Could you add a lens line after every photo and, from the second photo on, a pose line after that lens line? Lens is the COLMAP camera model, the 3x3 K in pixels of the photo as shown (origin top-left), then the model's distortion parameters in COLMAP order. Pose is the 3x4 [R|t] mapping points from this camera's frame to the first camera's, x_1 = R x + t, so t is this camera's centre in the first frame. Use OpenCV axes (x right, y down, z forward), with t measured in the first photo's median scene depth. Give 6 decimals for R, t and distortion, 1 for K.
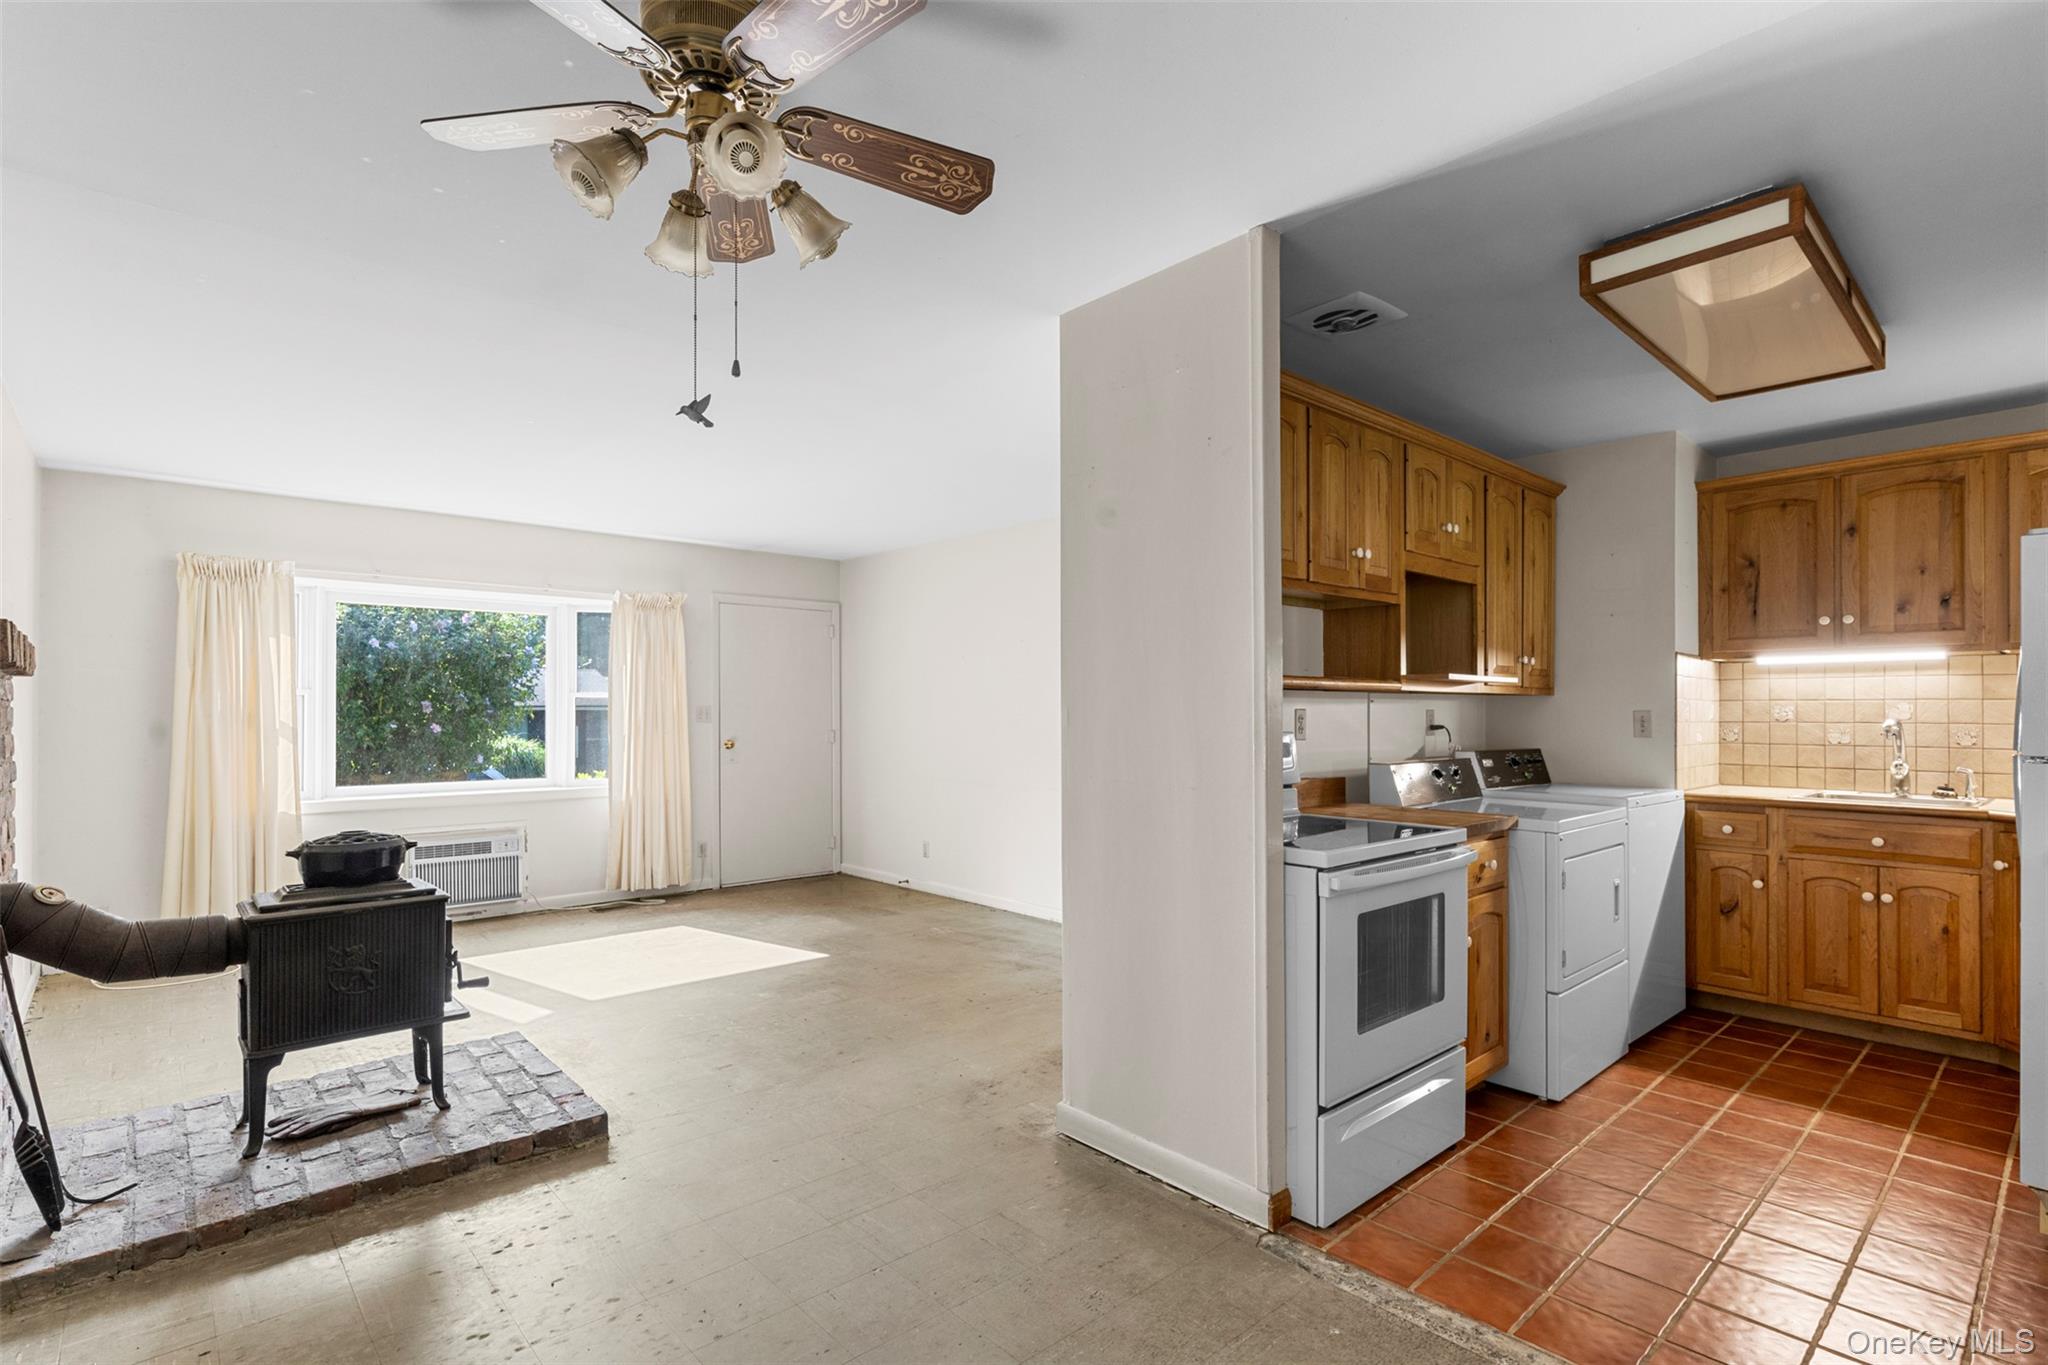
lens RADIAL K [[973.3, 0, 1021.3], [0, 973.3, 699.4], [0, 0, 1]] dist [0.001761, -0.000064]
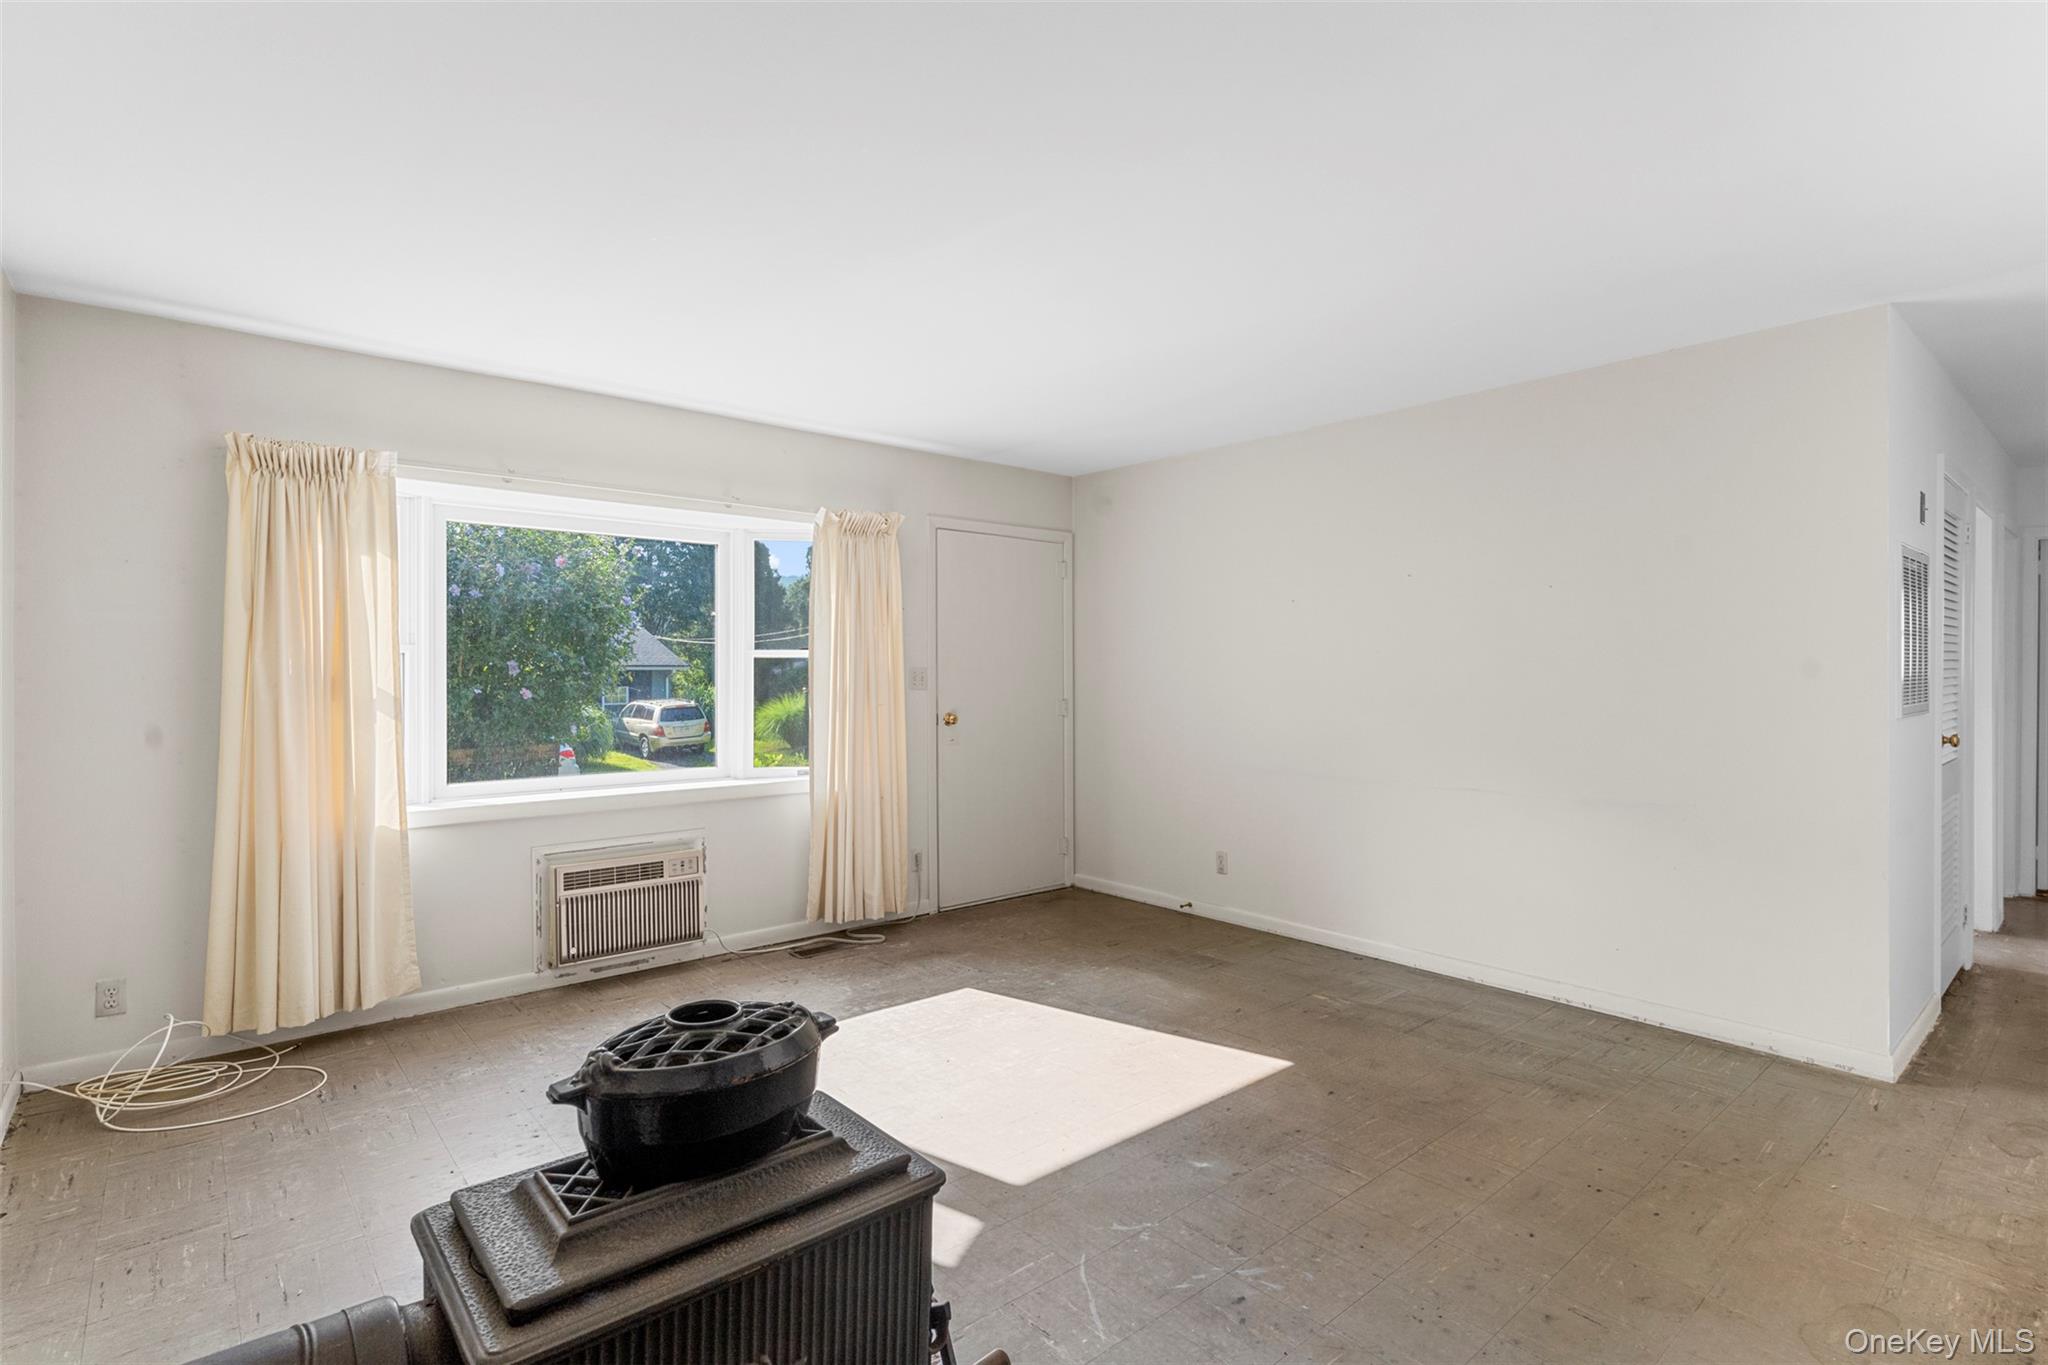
lens RADIAL K [[973.3, 0, 1019.9], [0, 973.3, 665.4], [0, 0, 1]] dist [0.001761, -0.000064]
pose [[0.999669, 0.000328, -0.025717, -0.241912], [-0.000157, 0.999978, 0.006670, 0.000020], [0.025718, -0.006664, 0.999647, 0.274298]]
